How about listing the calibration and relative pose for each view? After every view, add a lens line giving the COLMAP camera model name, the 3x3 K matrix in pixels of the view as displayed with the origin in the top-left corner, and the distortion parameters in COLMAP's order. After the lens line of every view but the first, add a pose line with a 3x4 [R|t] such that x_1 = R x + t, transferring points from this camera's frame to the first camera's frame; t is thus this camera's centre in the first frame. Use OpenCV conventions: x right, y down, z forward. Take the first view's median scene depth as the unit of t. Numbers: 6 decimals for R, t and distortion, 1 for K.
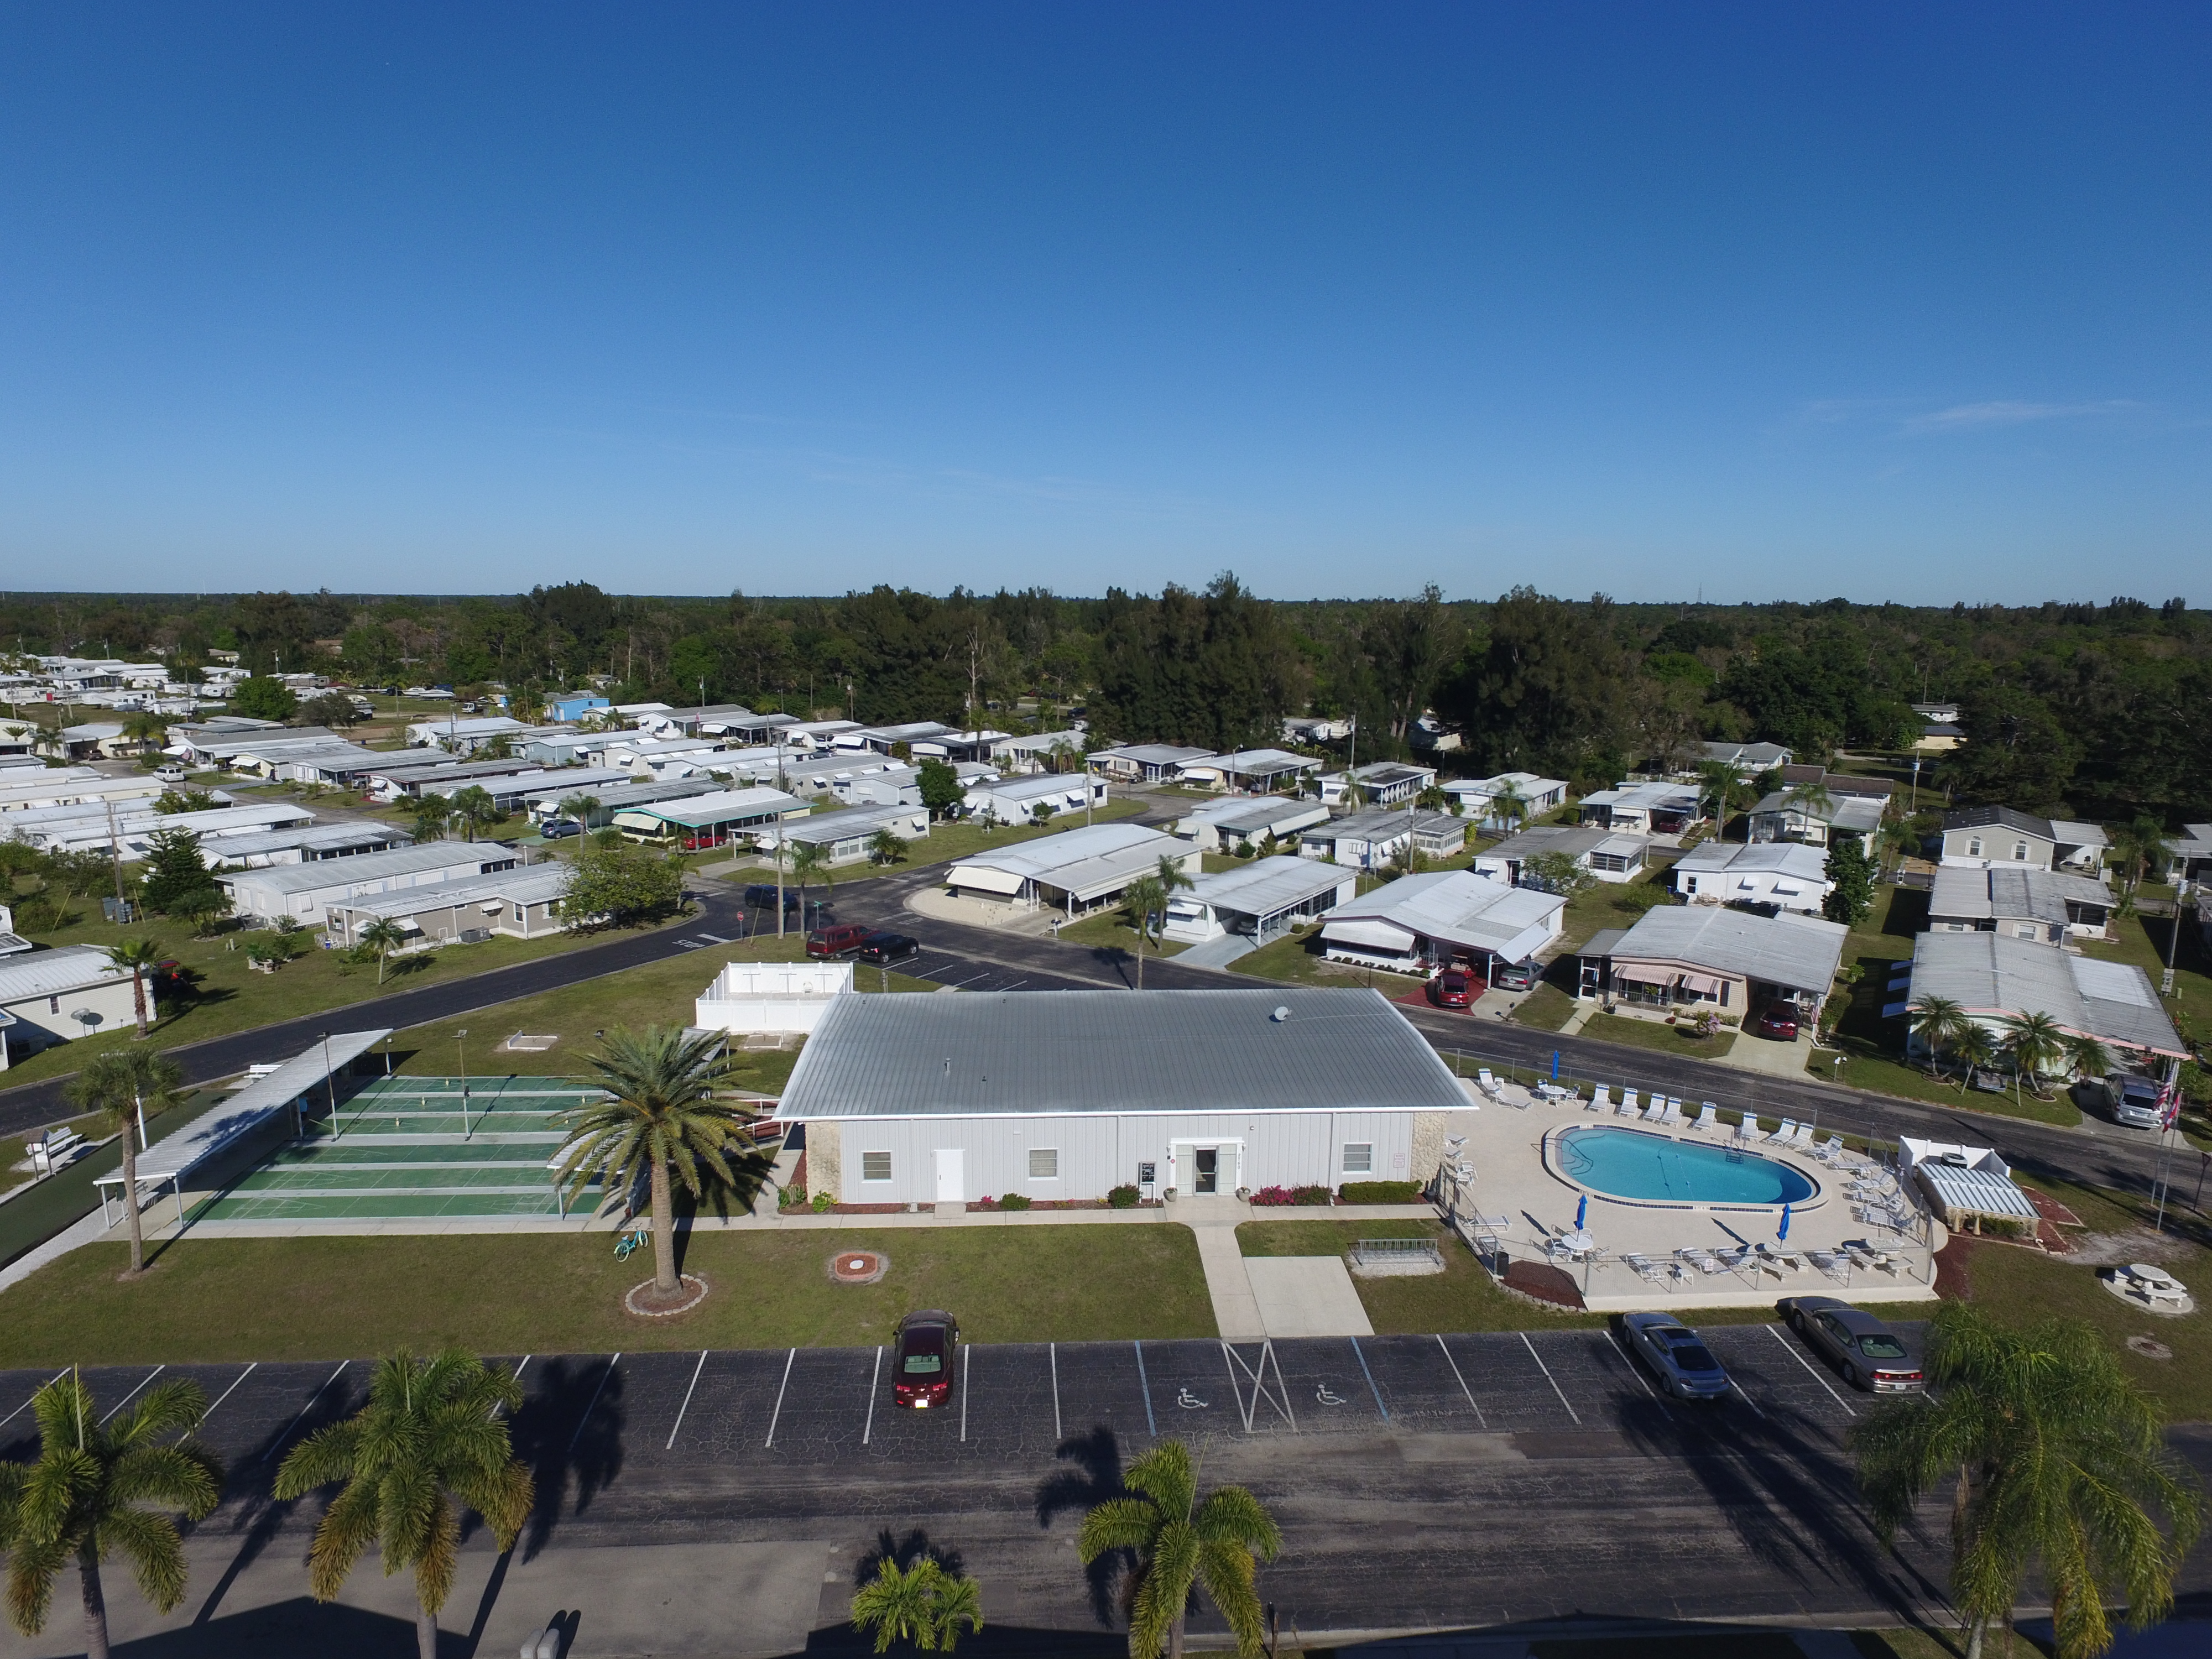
lens RADIAL K [[1297.9, 0, 1092.7], [0, 1297.9, 834.2], [0, 0, 1]] dist [-0.013560, 0.016357]
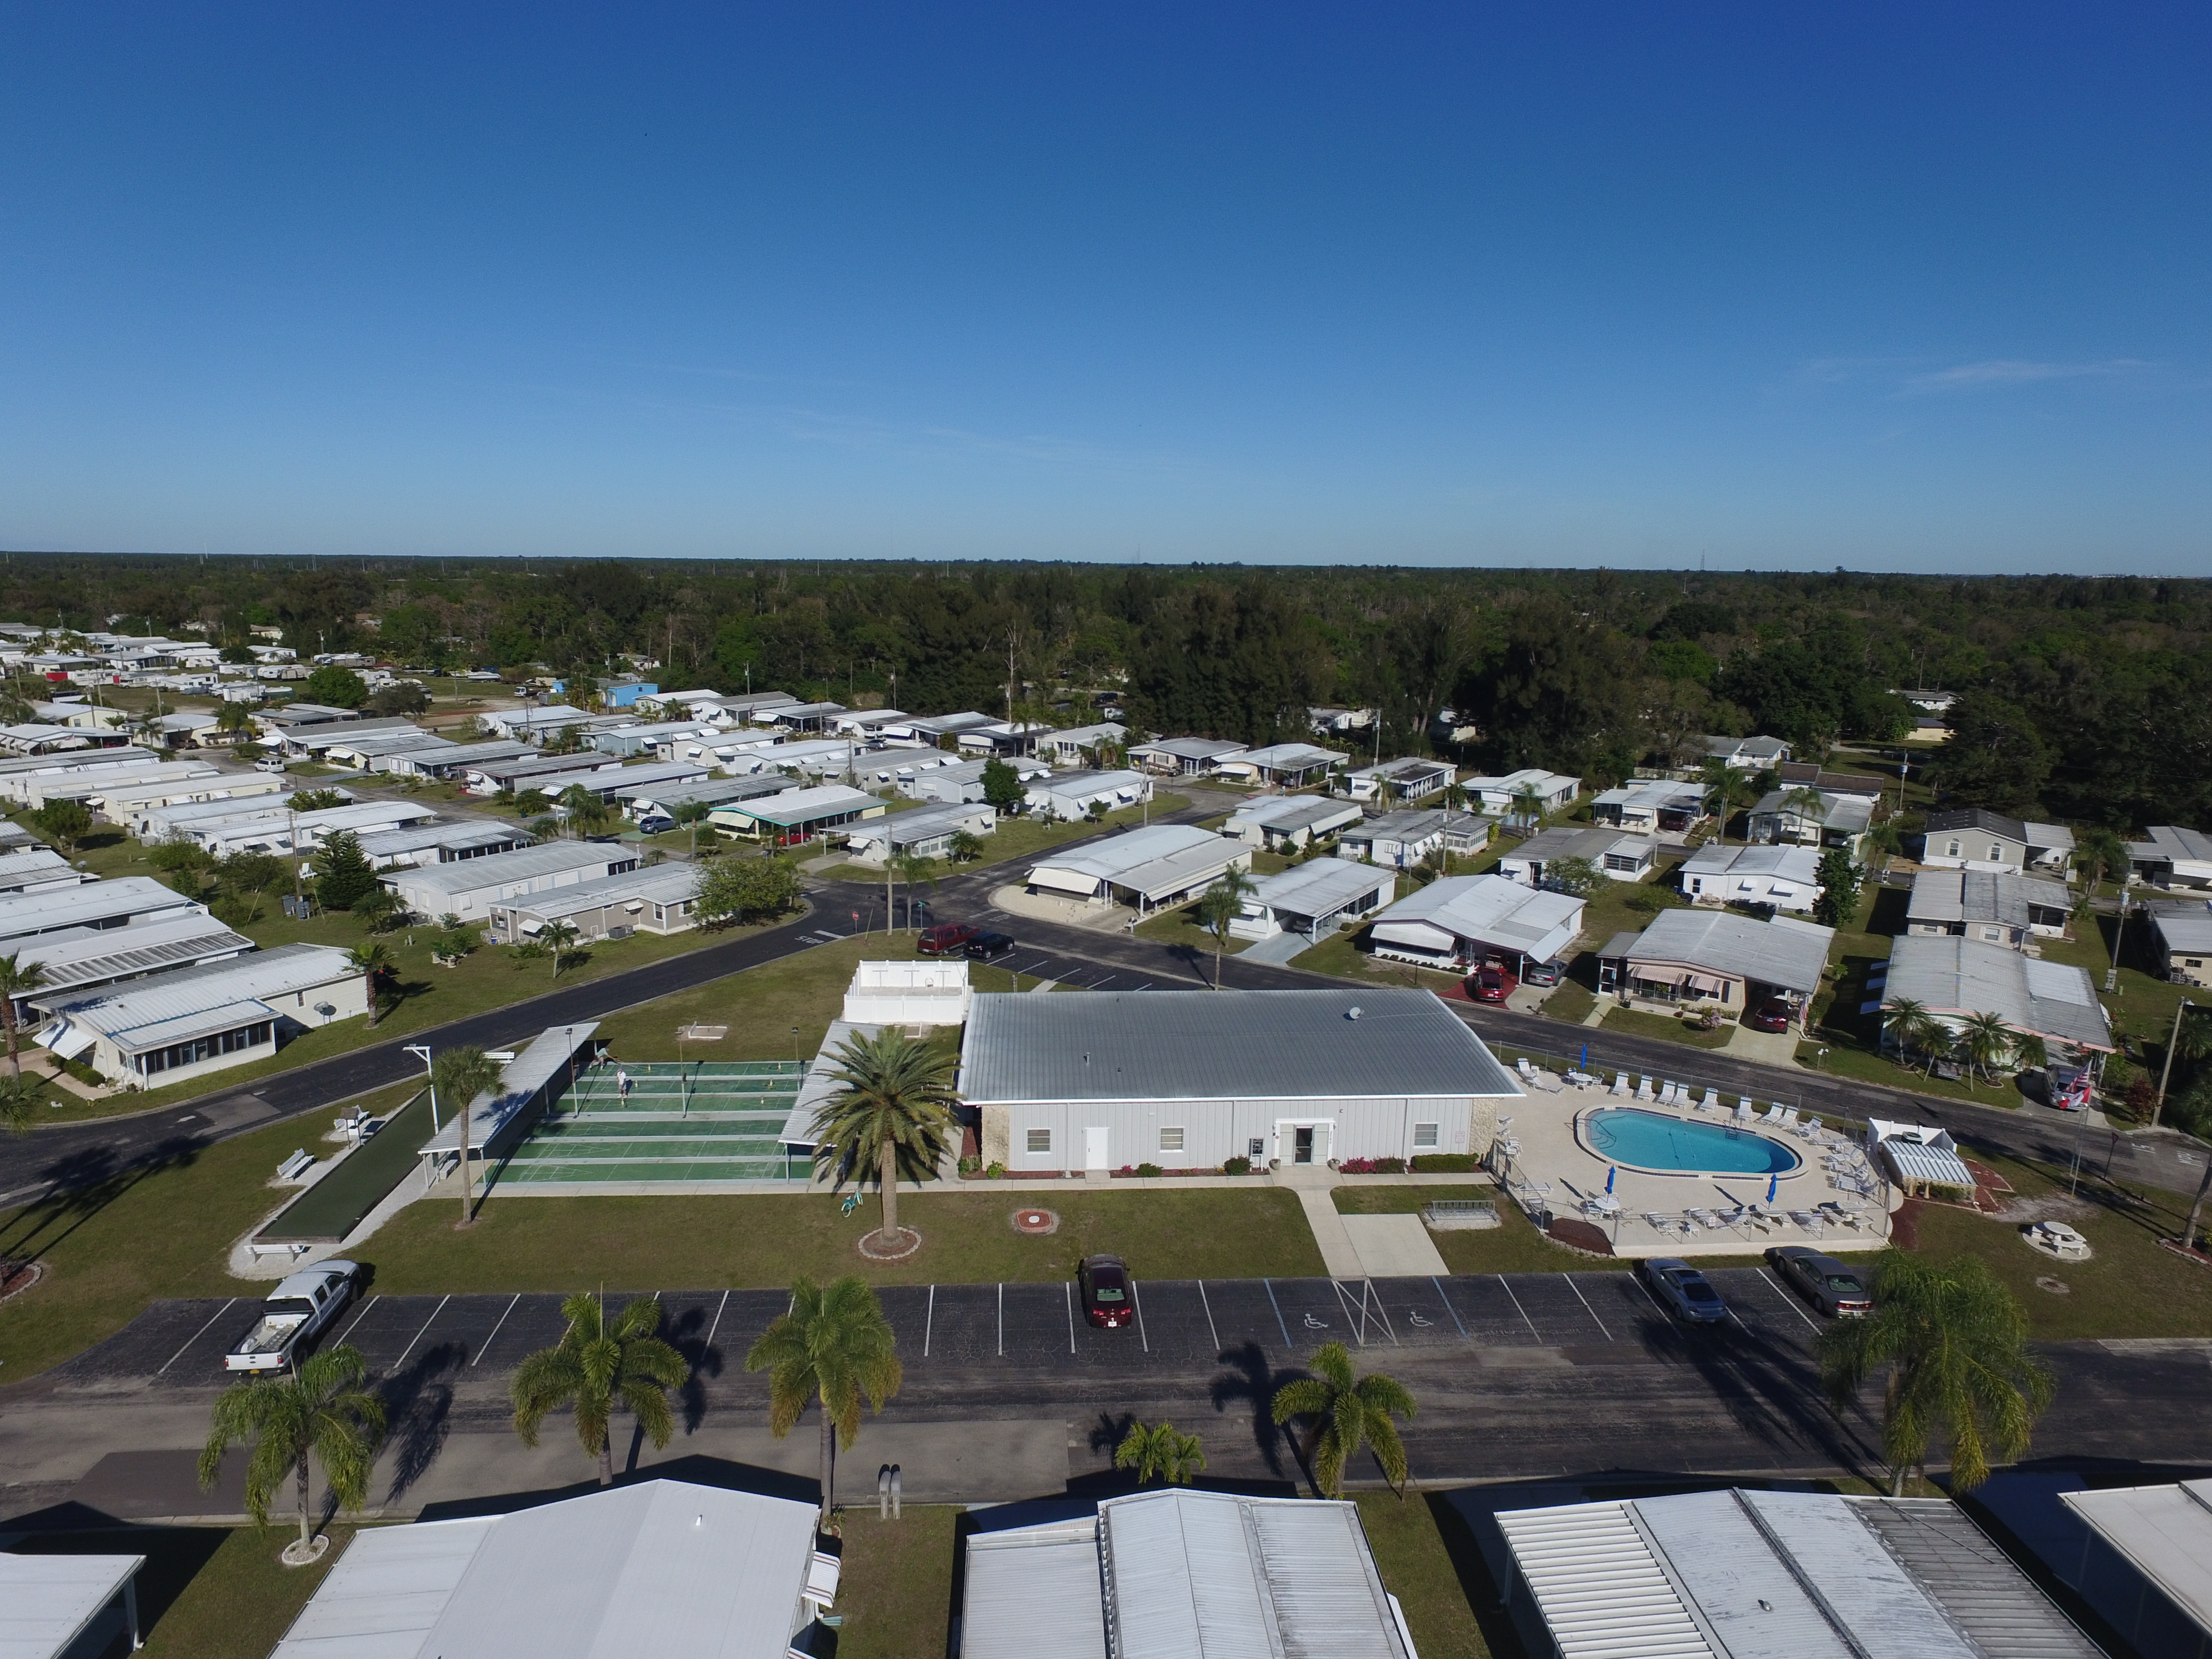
lens RADIAL K [[1297.9, 0, 1092.7], [0, 1297.9, 834.2], [0, 0, 1]] dist [-0.013560, 0.016357]
pose [[0.999994, 0.003283, 0.000932, -0.068042], [-0.003308, 0.999614, 0.027594, -0.040706], [-0.000841, -0.027597, 0.999619, -0.131391]]
